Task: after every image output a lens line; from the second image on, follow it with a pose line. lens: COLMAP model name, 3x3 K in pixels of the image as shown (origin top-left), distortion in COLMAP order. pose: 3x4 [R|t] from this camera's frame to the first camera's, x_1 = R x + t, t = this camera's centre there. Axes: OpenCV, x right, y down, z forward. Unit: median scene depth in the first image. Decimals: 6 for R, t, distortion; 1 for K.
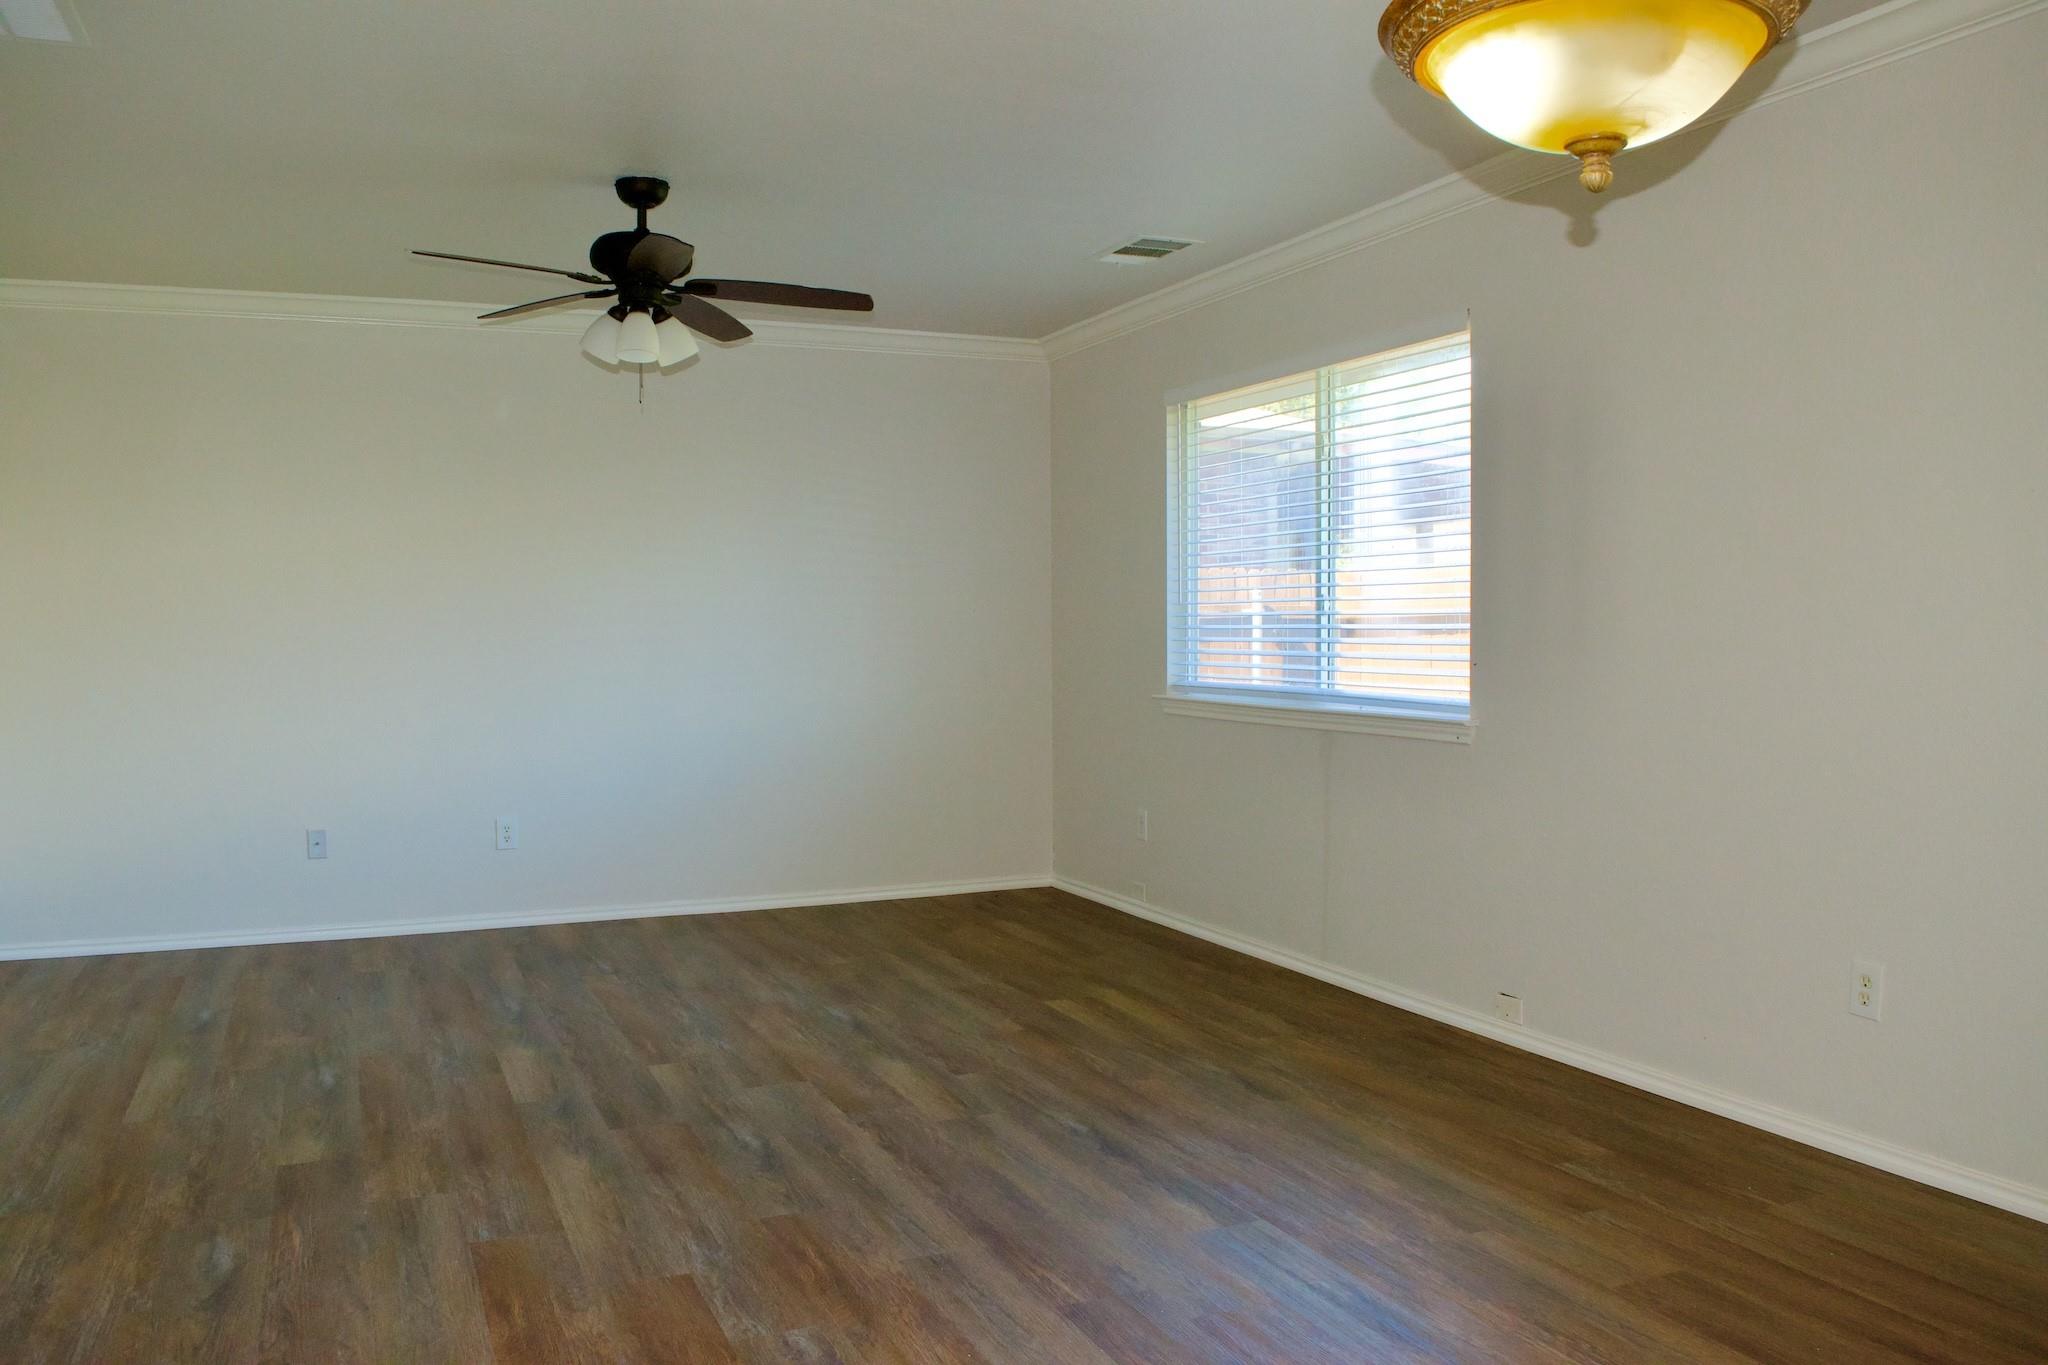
lens RADIAL K [[1601.5, 0, 1017.4], [0, 1601.5, 690.7], [0, 0, 1]] dist [-0.095509, 0.021576]
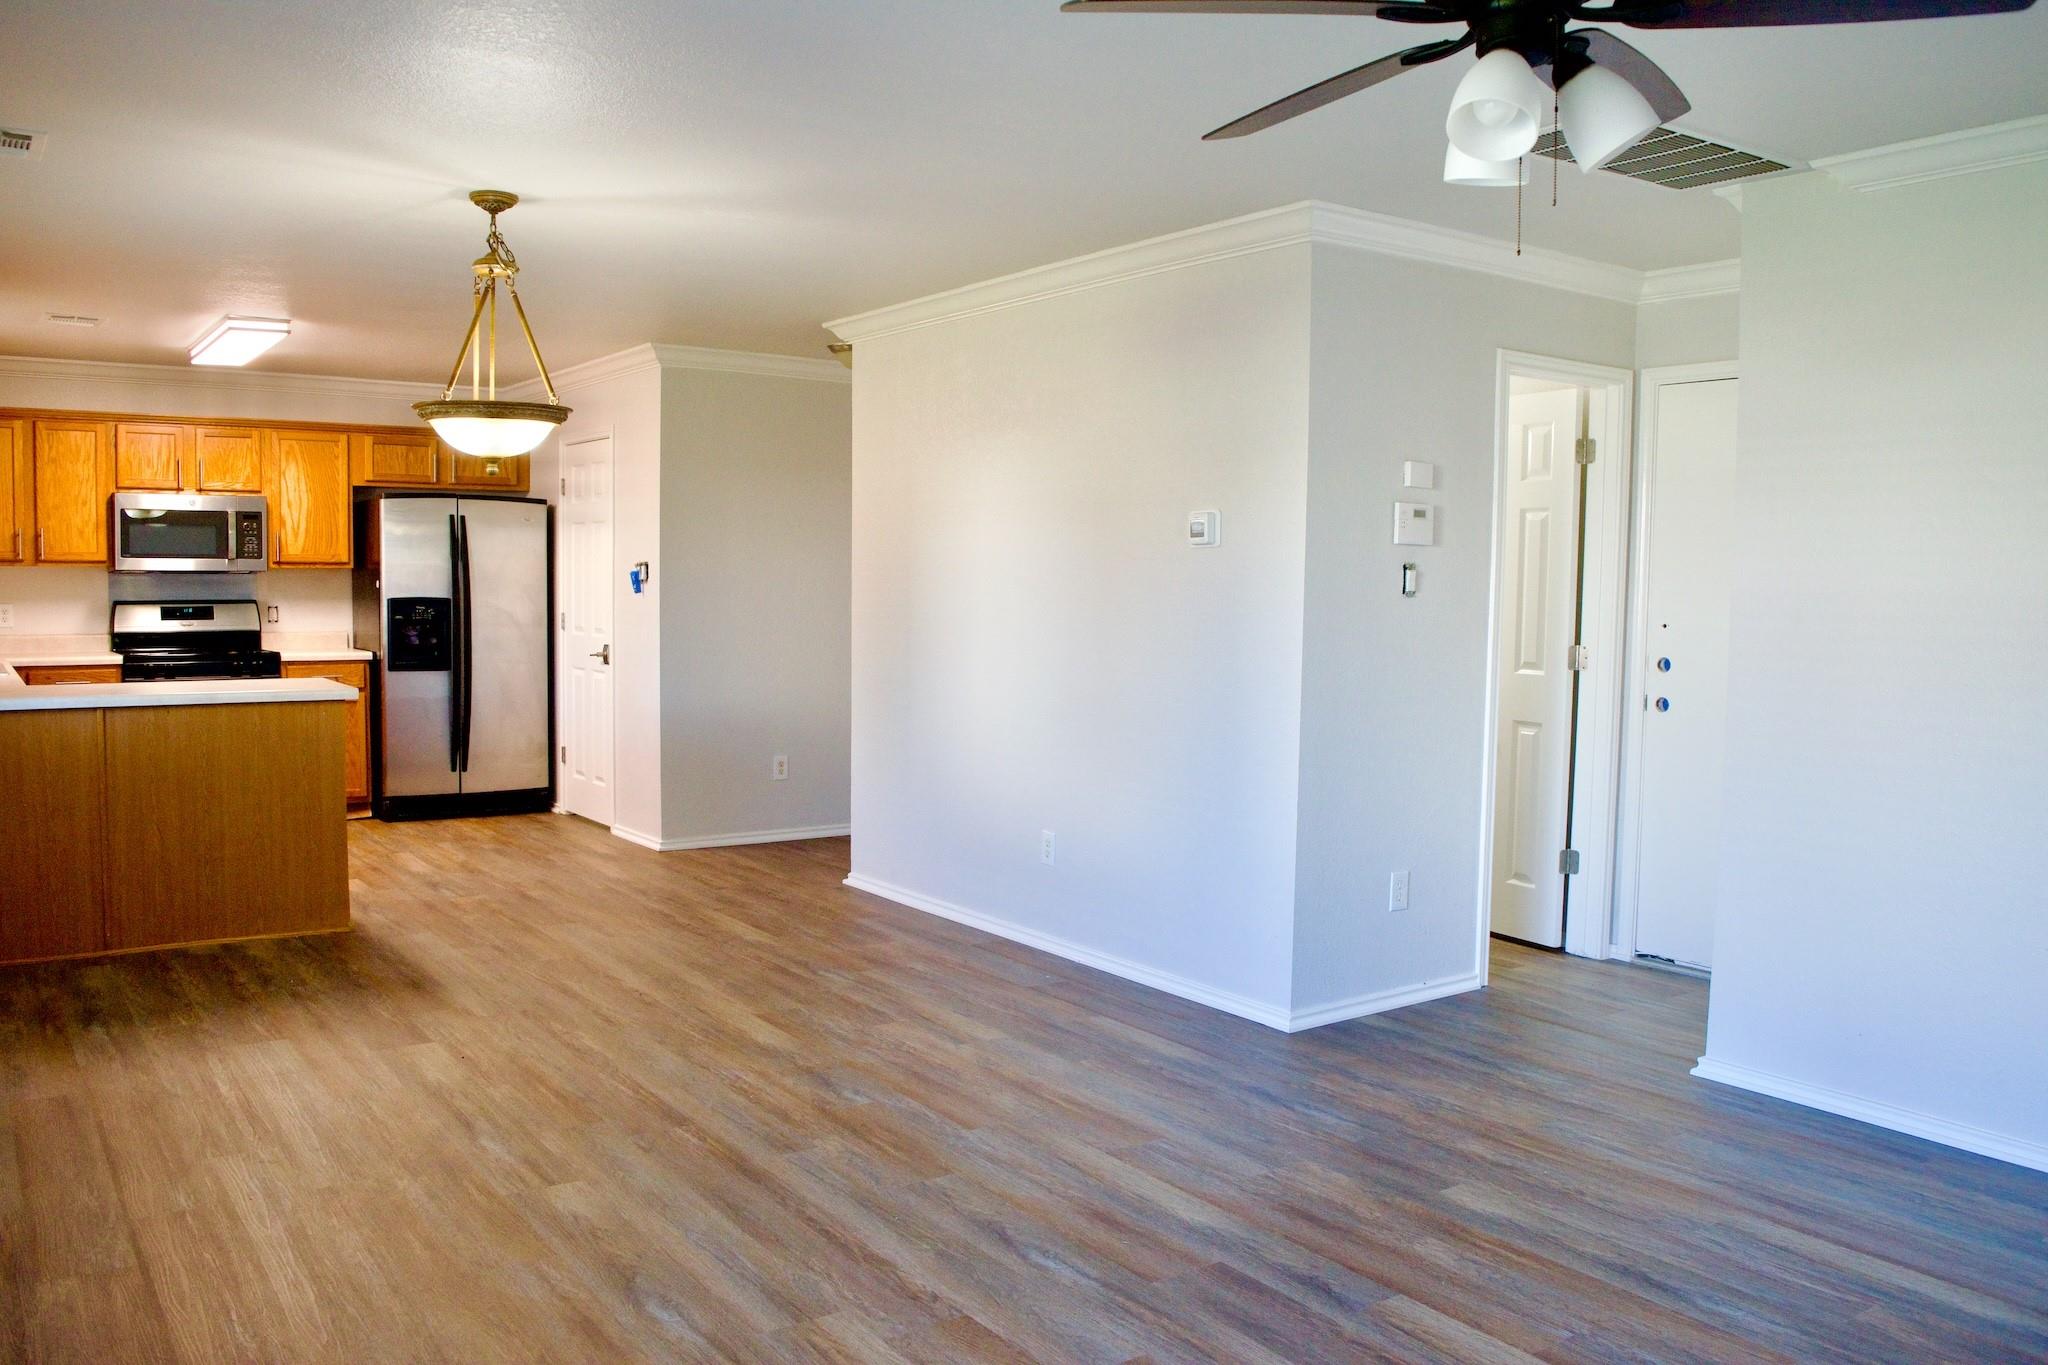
lens RADIAL K [[1601.5, 0, 1017.4], [0, 1601.5, 690.7], [0, 0, 1]] dist [-0.095509, 0.021576]
pose [[-0.979145, 0.009322, -0.202948, 0.019171], [-0.013049, 0.993998, 0.108613, -0.117582], [0.202743, 0.108996, -0.973147, 1.755798]]
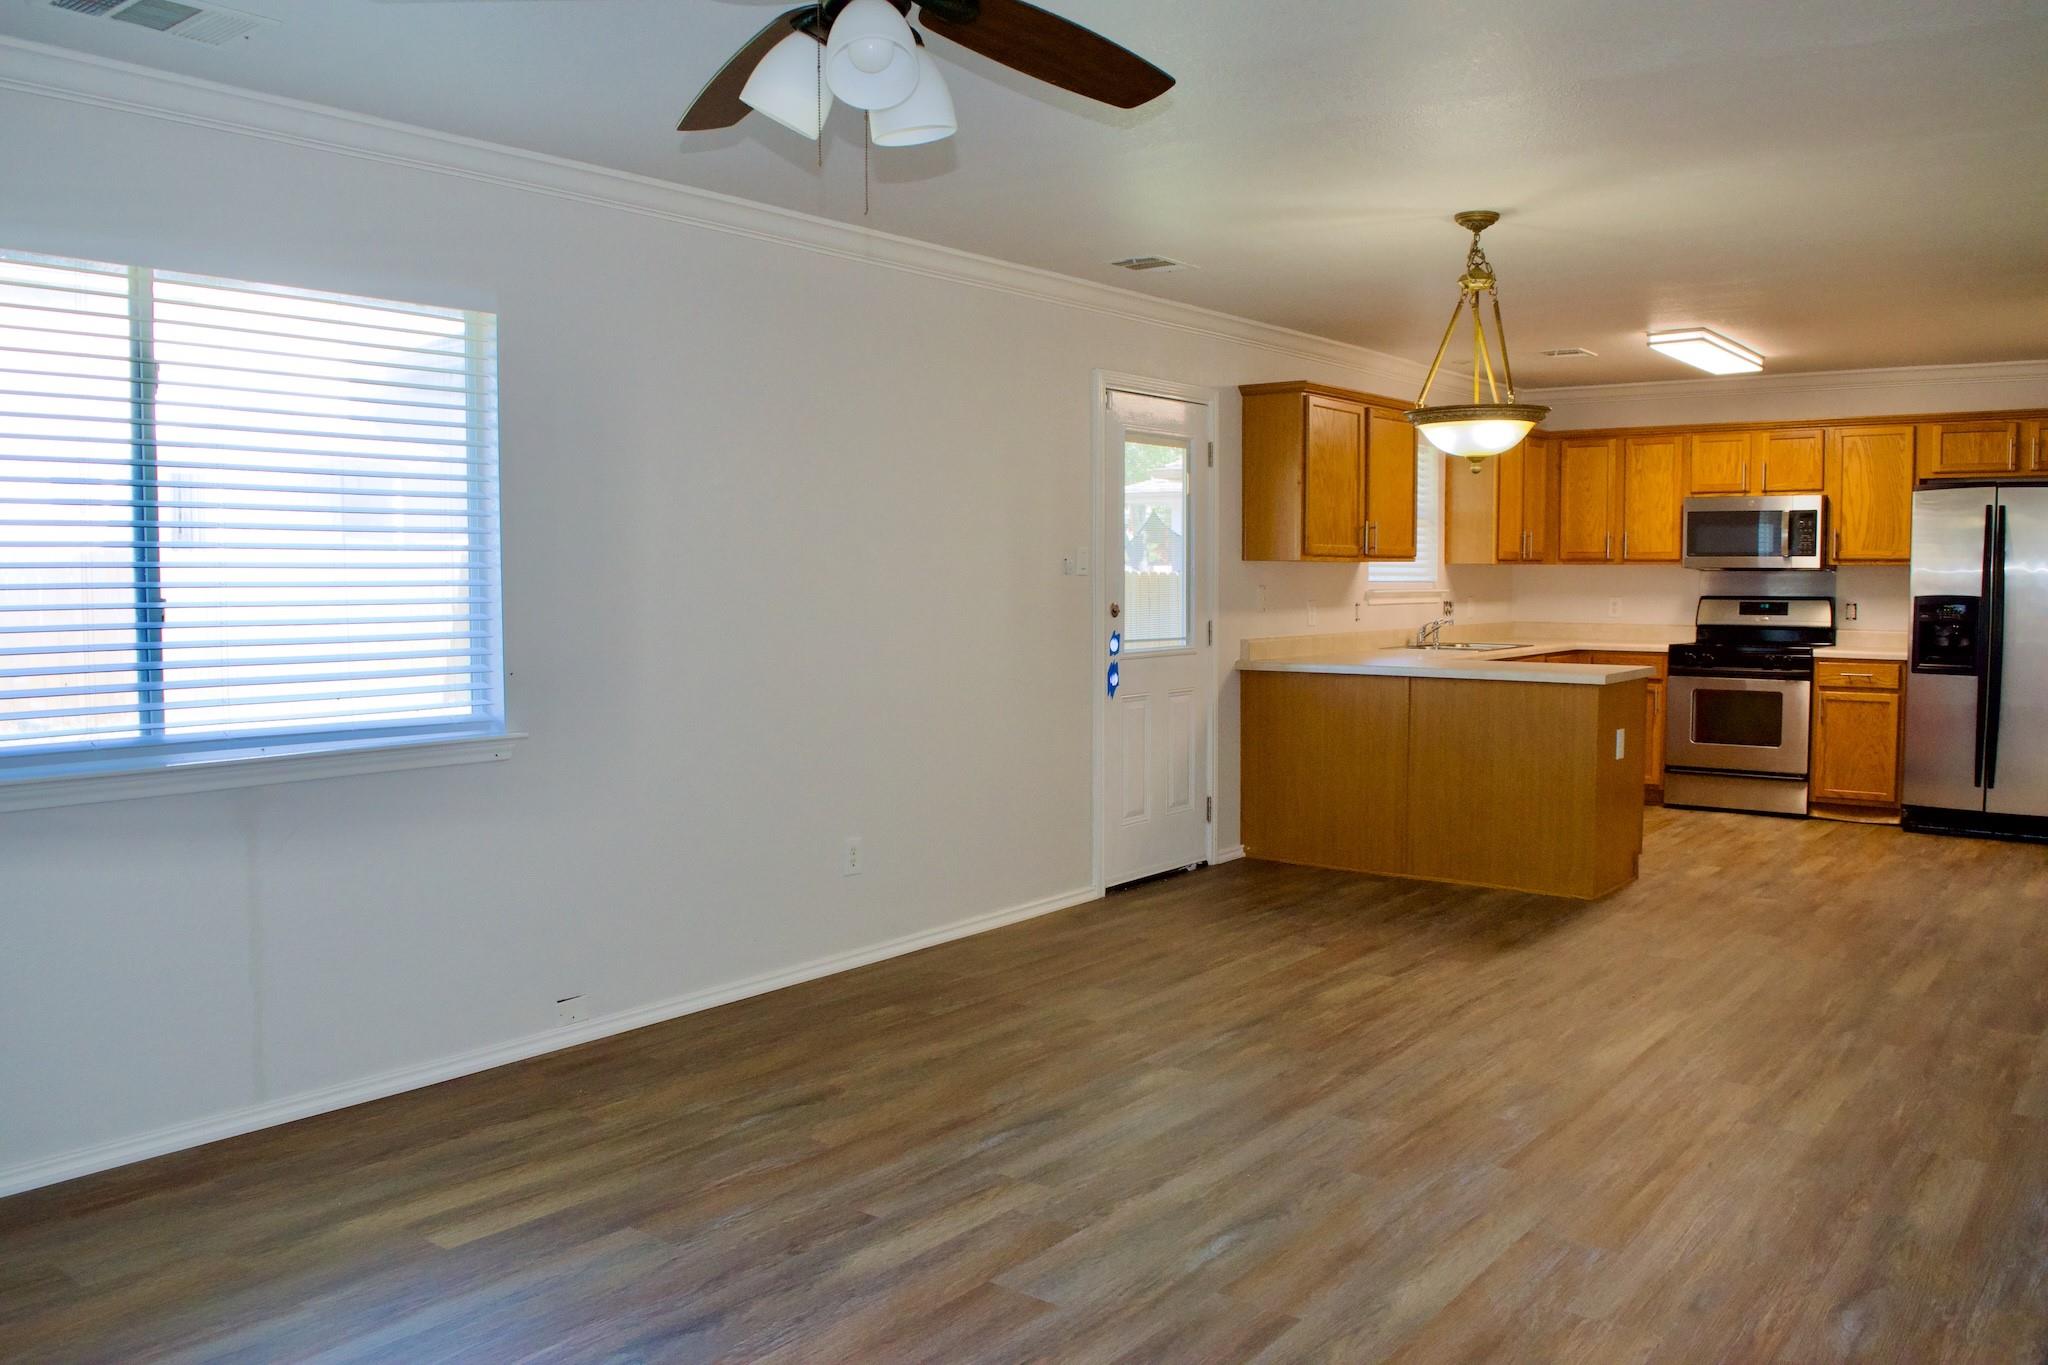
lens RADIAL K [[1601.5, 0, 1017.4], [0, 1601.5, 690.7], [0, 0, 1]] dist [-0.095509, 0.021576]
pose [[-0.477044, -0.056684, 0.877050, -0.830980], [0.038951, 0.995574, 0.085530, -0.092215], [-0.878016, 0.074964, -0.472724, 1.441398]]
